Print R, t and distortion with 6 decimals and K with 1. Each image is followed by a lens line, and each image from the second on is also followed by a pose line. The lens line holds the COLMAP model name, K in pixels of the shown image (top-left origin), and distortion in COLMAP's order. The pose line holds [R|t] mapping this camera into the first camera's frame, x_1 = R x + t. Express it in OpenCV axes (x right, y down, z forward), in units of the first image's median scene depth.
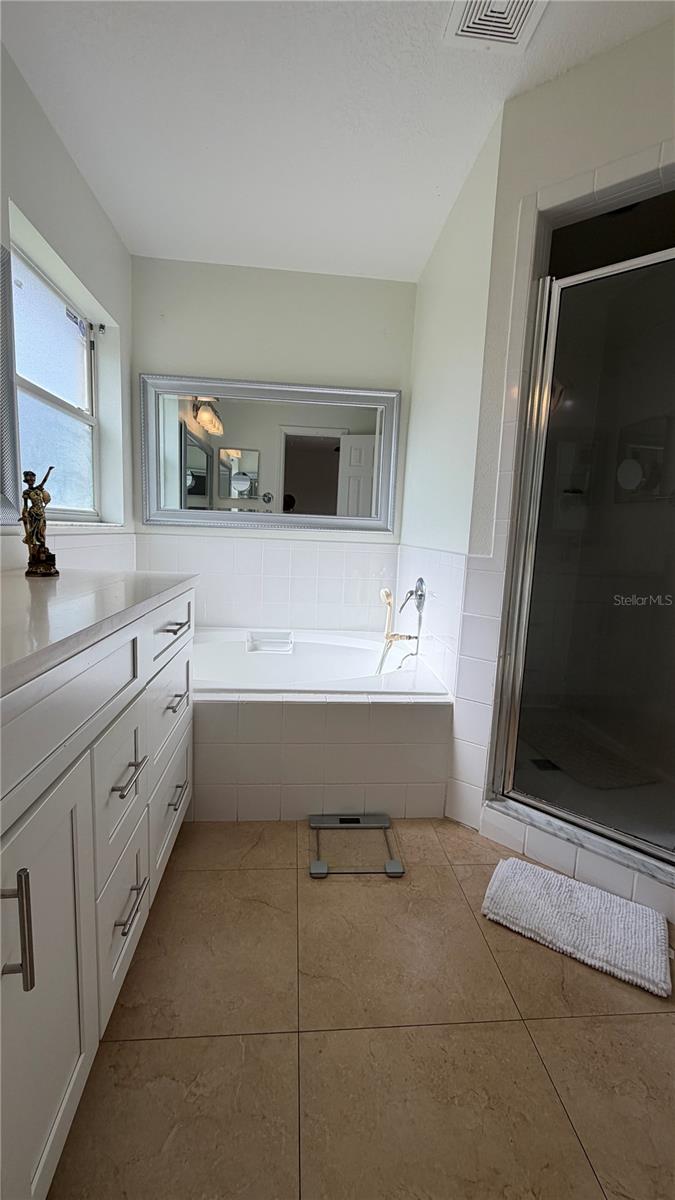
lens RADIAL K [[475.5, 0, 336.5], [0, 475.5, 597.4], [0, 0, 1]] dist [0.000993, -0.000064]
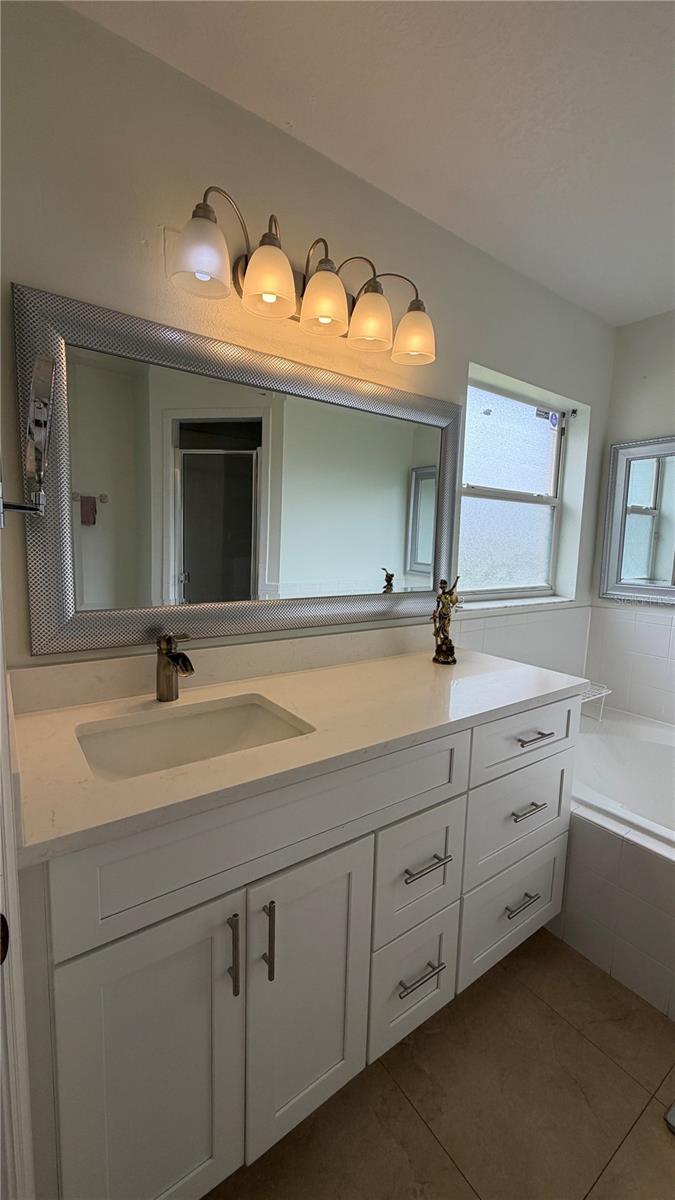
lens RADIAL K [[475.5, 0, 336.0], [0, 475.5, 598.8], [0, 0, 1]] dist [0.000993, -0.000064]
pose [[0.507647, 0.072376, -0.858520, 0.230533], [-0.124582, 0.992159, 0.009976, -0.147622], [0.852510, 0.101891, 0.512683, 0.085172]]
